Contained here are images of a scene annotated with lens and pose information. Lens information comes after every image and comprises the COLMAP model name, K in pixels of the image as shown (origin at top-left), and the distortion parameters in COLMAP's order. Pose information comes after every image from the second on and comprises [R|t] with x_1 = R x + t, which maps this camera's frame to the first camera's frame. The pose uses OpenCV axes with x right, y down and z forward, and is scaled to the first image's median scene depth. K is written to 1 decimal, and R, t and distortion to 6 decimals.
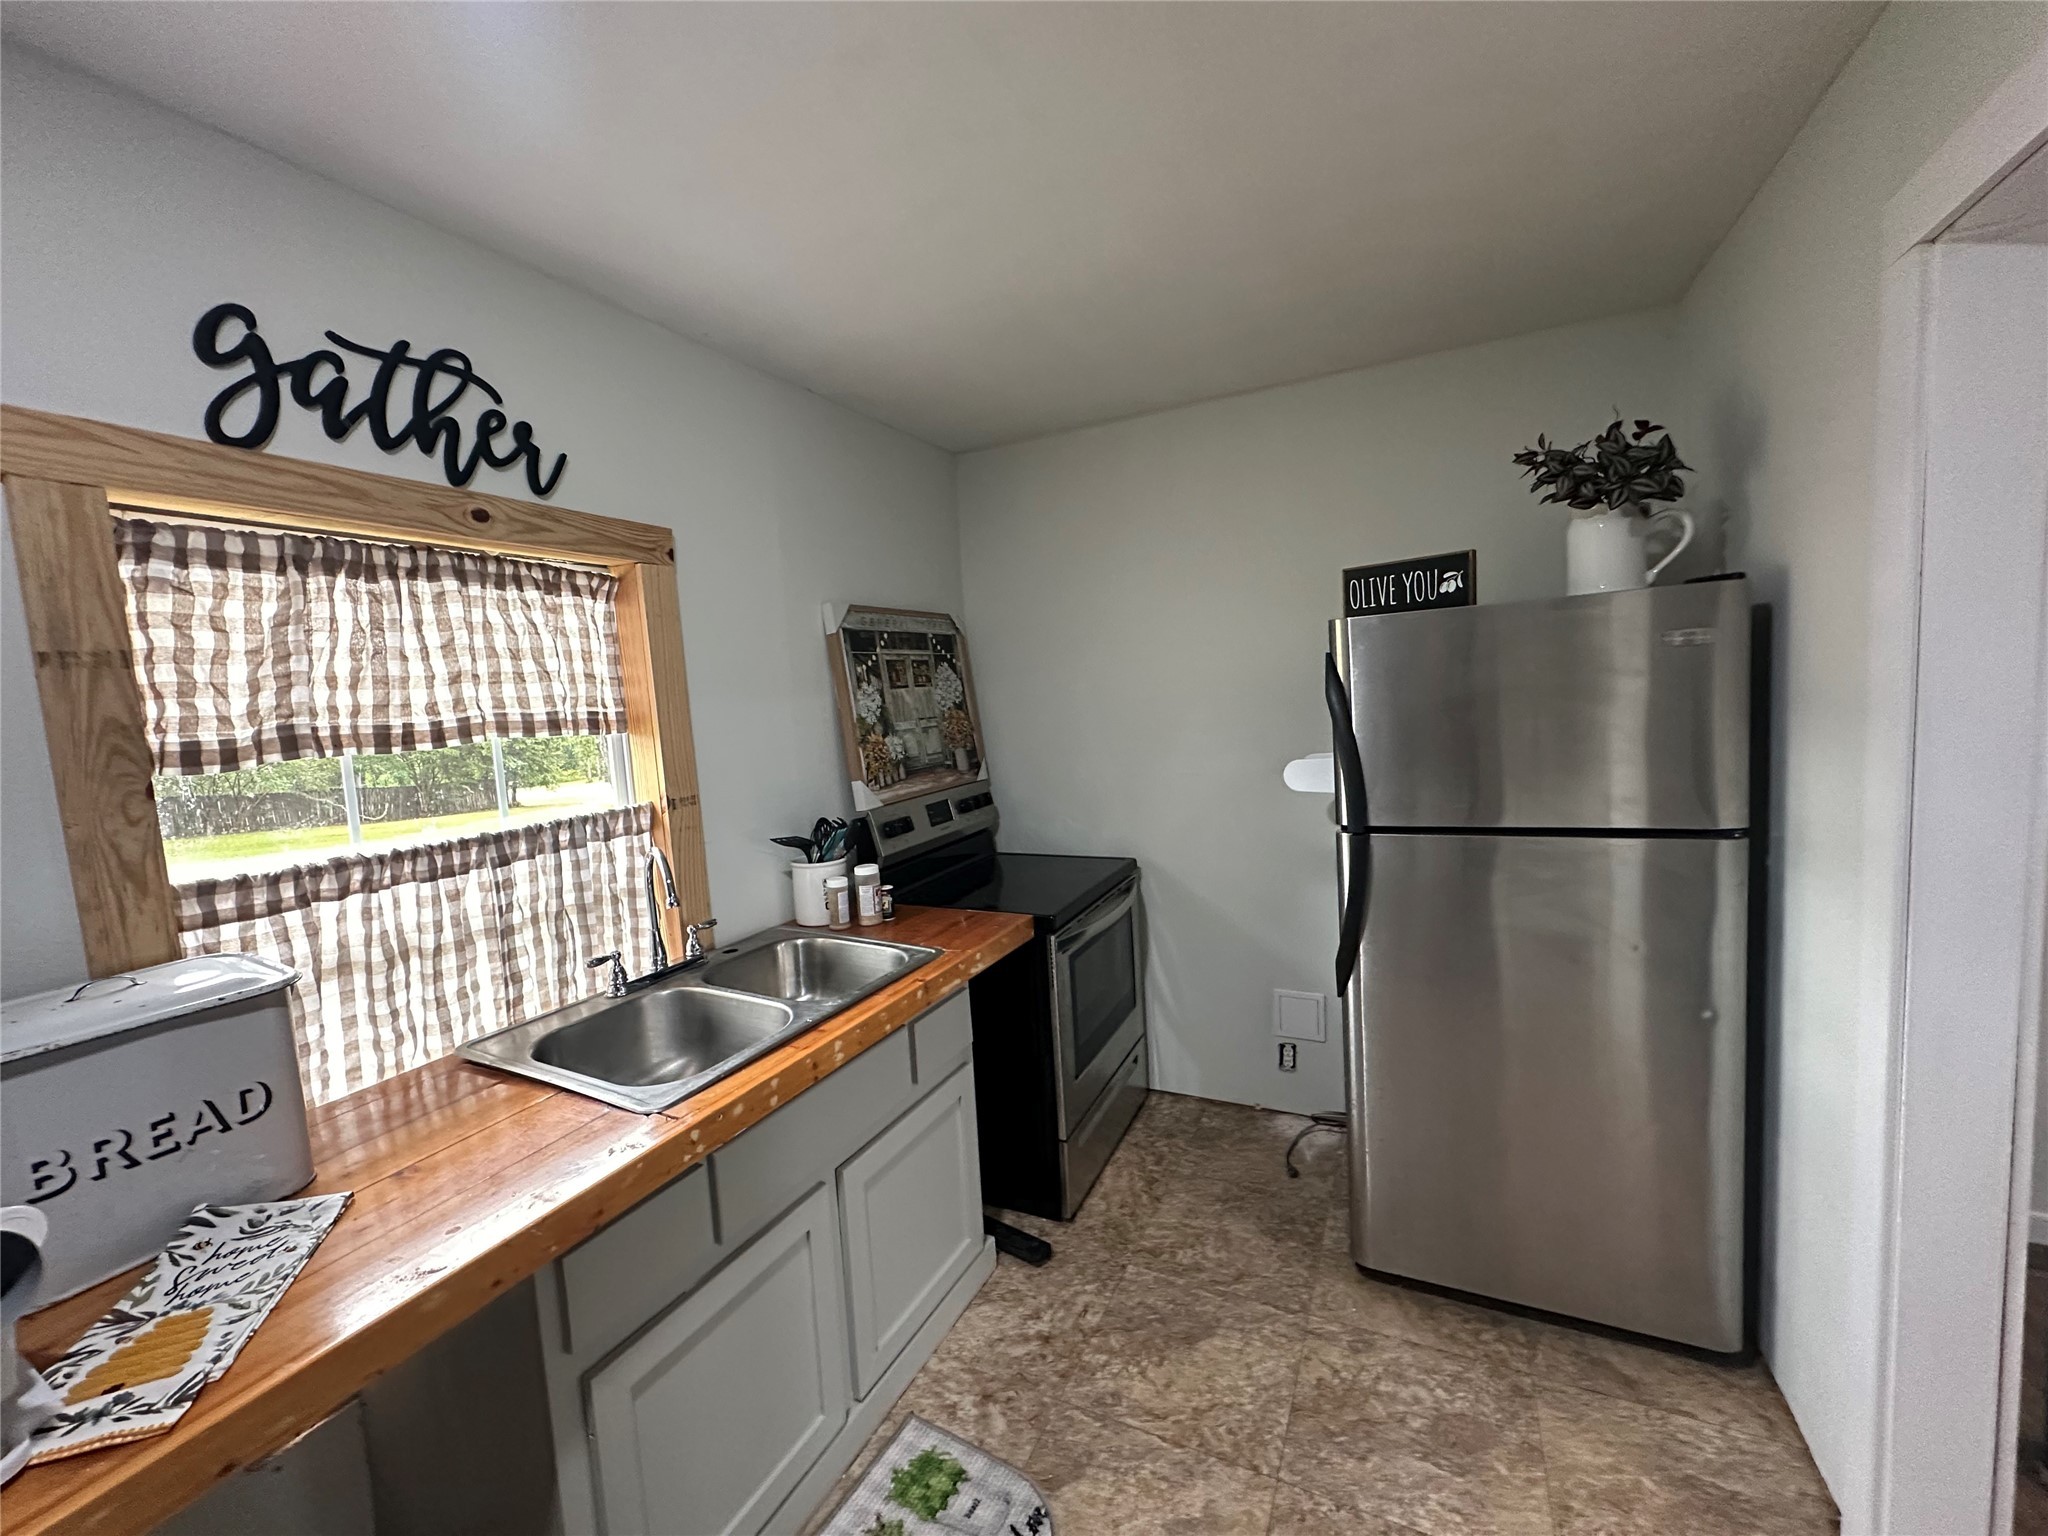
lens RADIAL K [[824.8, 0, 1019.3], [0, 824.8, 765.8], [0, 0, 1]] dist [-0.001654, -0.000243]
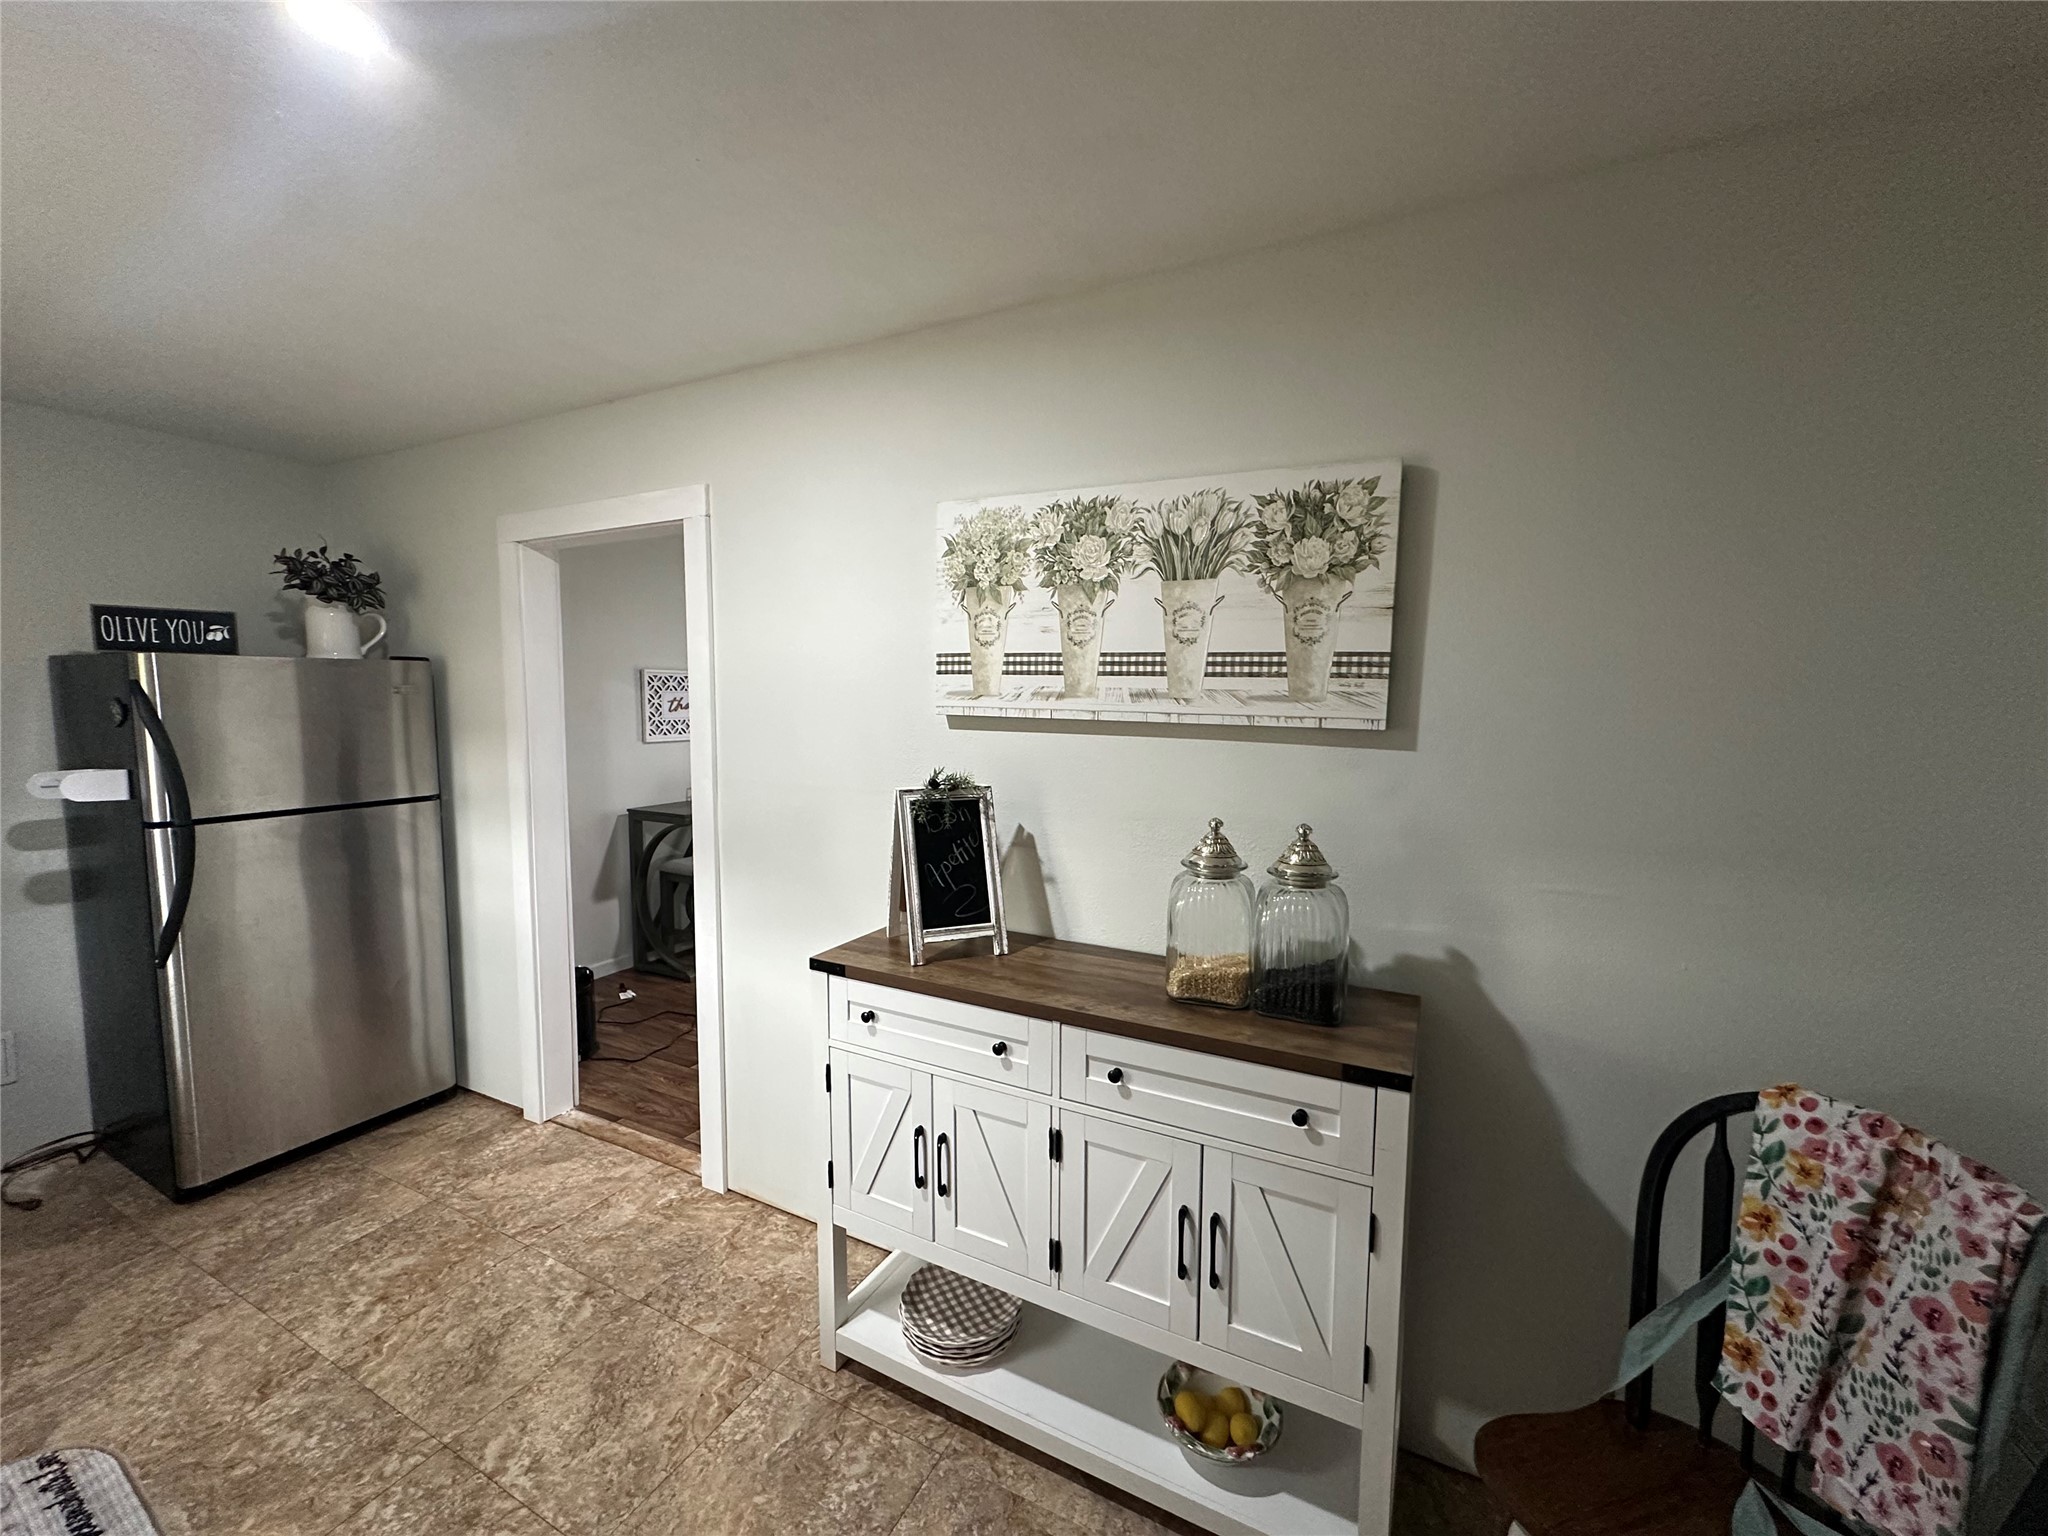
lens RADIAL K [[824.8, 0, 1020.3], [0, 824.8, 769.5], [0, 0, 1]] dist [-0.001654, -0.000243]
pose [[0.008773, -0.025061, 0.999647, -0.875264], [0.083622, 0.996203, 0.024240, 0.078071], [-0.996459, 0.083379, 0.010835, -0.306853]]
